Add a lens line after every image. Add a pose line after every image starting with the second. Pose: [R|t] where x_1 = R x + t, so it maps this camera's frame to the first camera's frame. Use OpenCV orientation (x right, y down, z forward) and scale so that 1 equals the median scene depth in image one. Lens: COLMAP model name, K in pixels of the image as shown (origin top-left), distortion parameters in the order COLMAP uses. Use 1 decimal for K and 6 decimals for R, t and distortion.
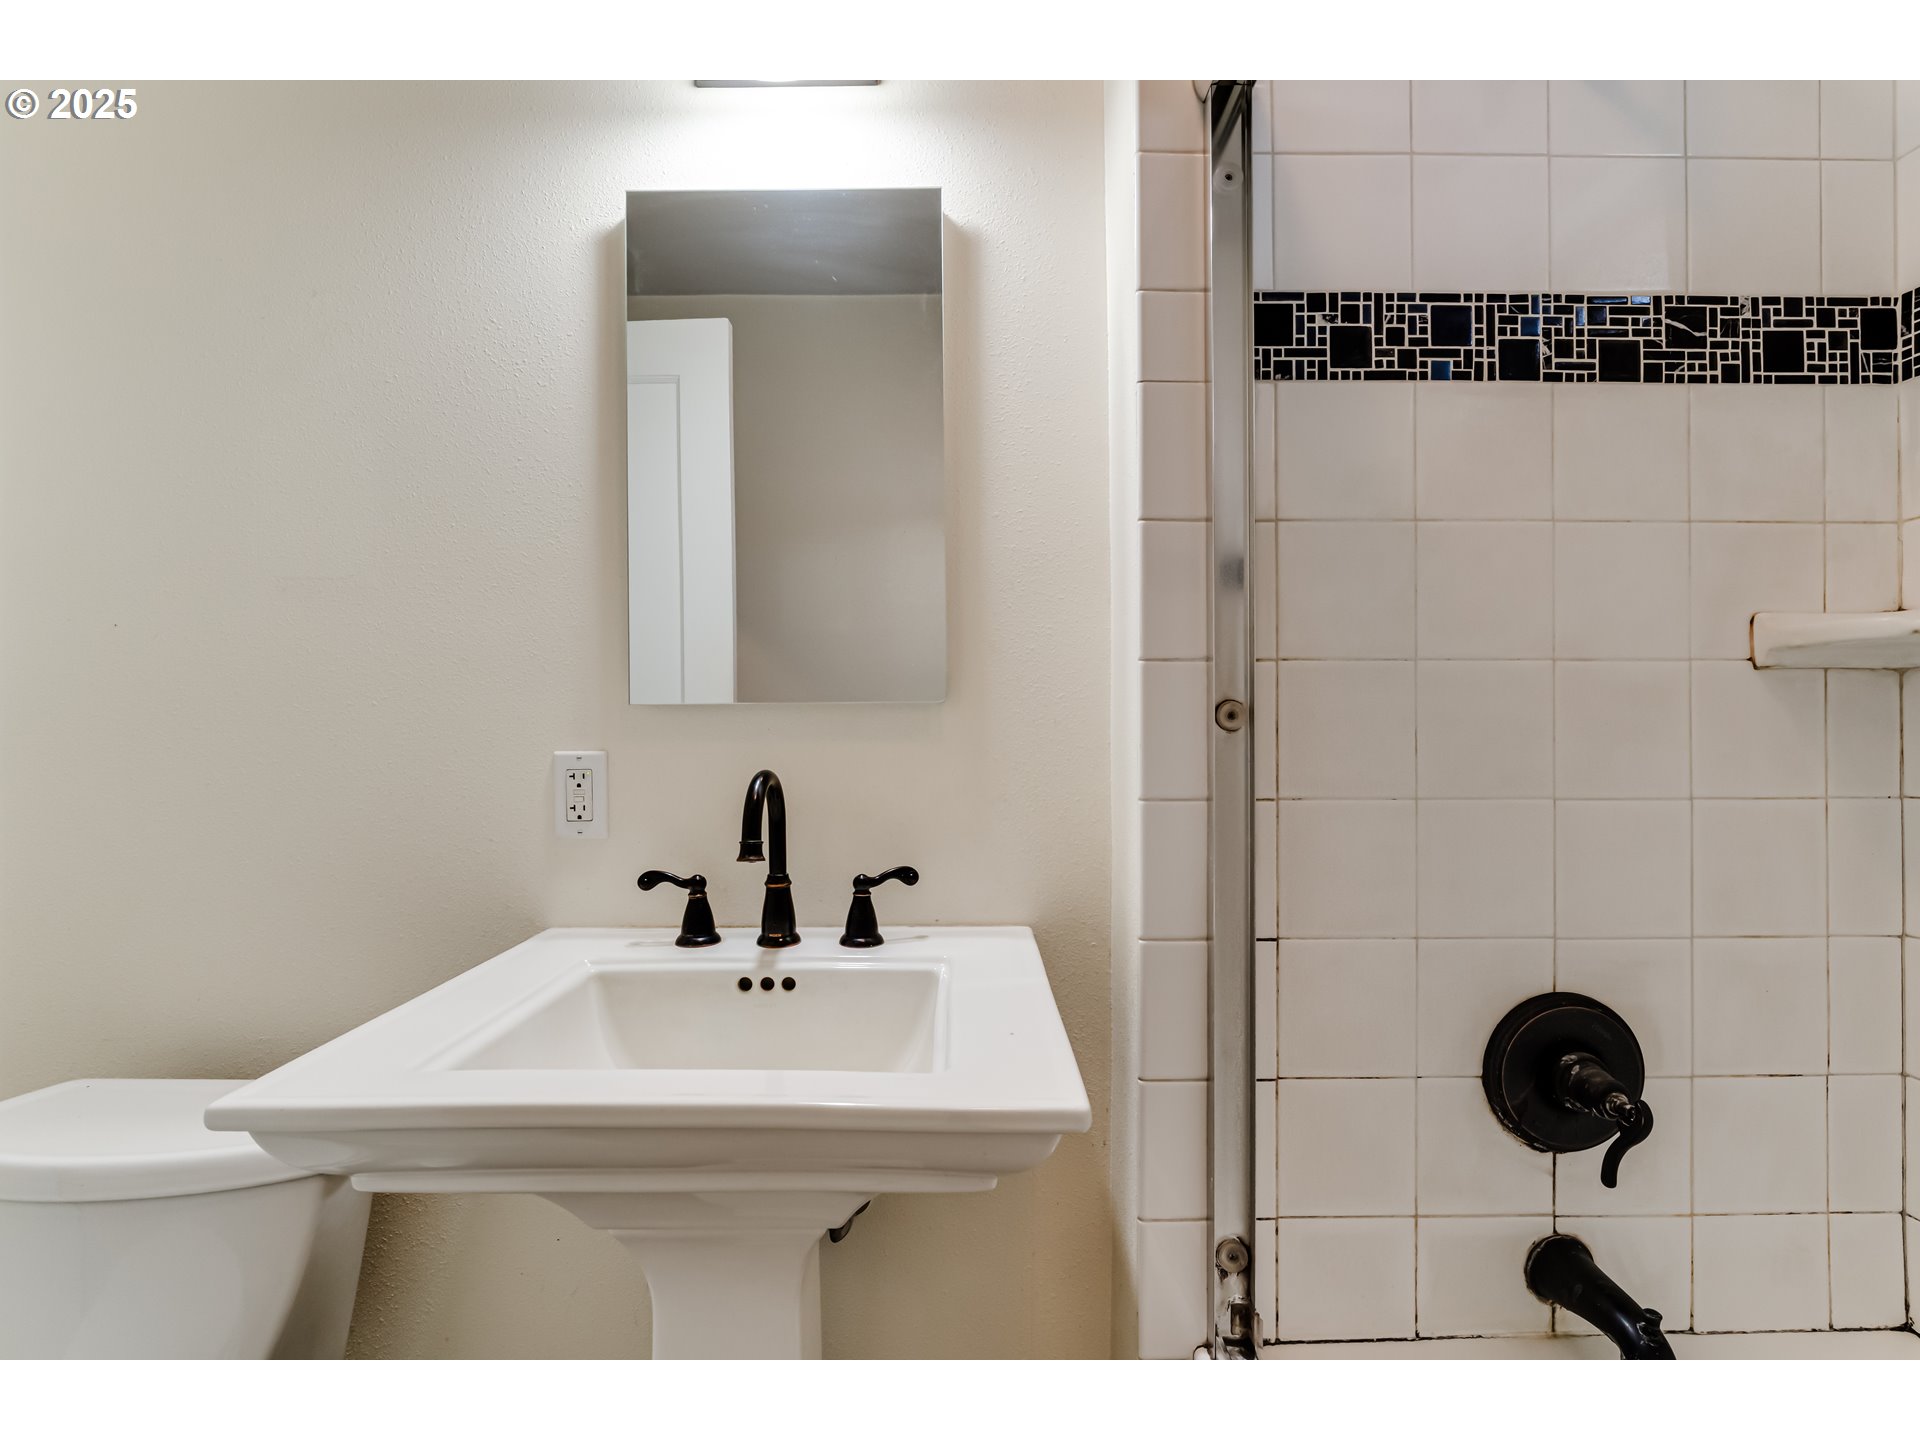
lens RADIAL K [[880.9, 0, 961.2], [0, 880.9, 722.6], [0, 0, 1]] dist [-0.007120, 0.002564]
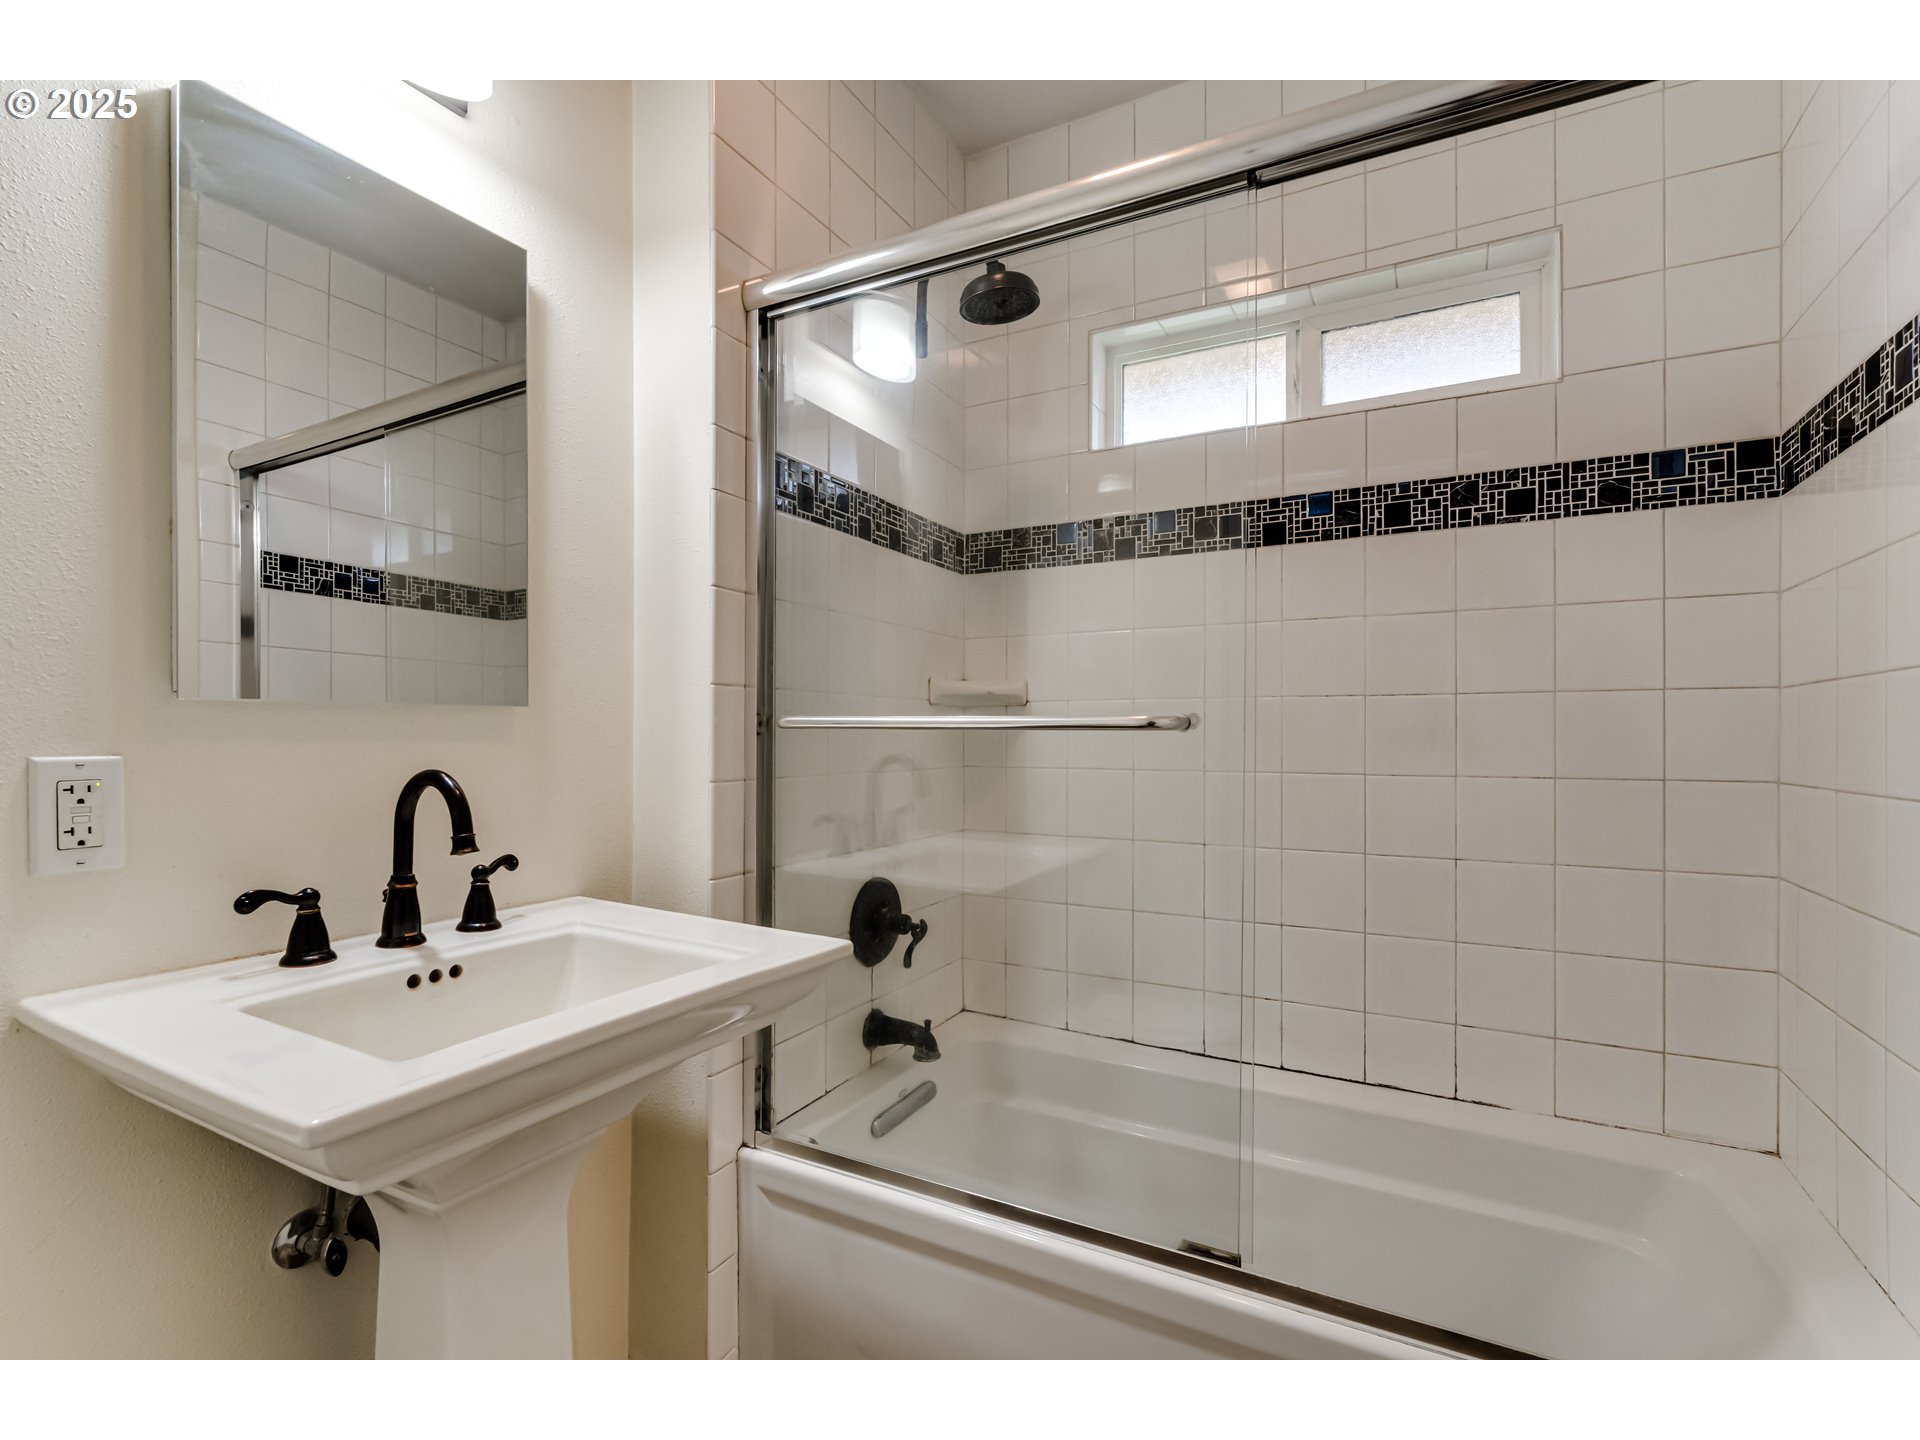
lens RADIAL K [[880.9, 0, 960.1], [0, 880.9, 731.0], [0, 0, 1]] dist [-0.007120, 0.002564]
pose [[0.477803, 0.008212, 0.878429, -0.789707], [-0.009163, 0.999948, -0.004364, 0.007321], [-0.878419, -0.005964, 0.477854, -0.031370]]
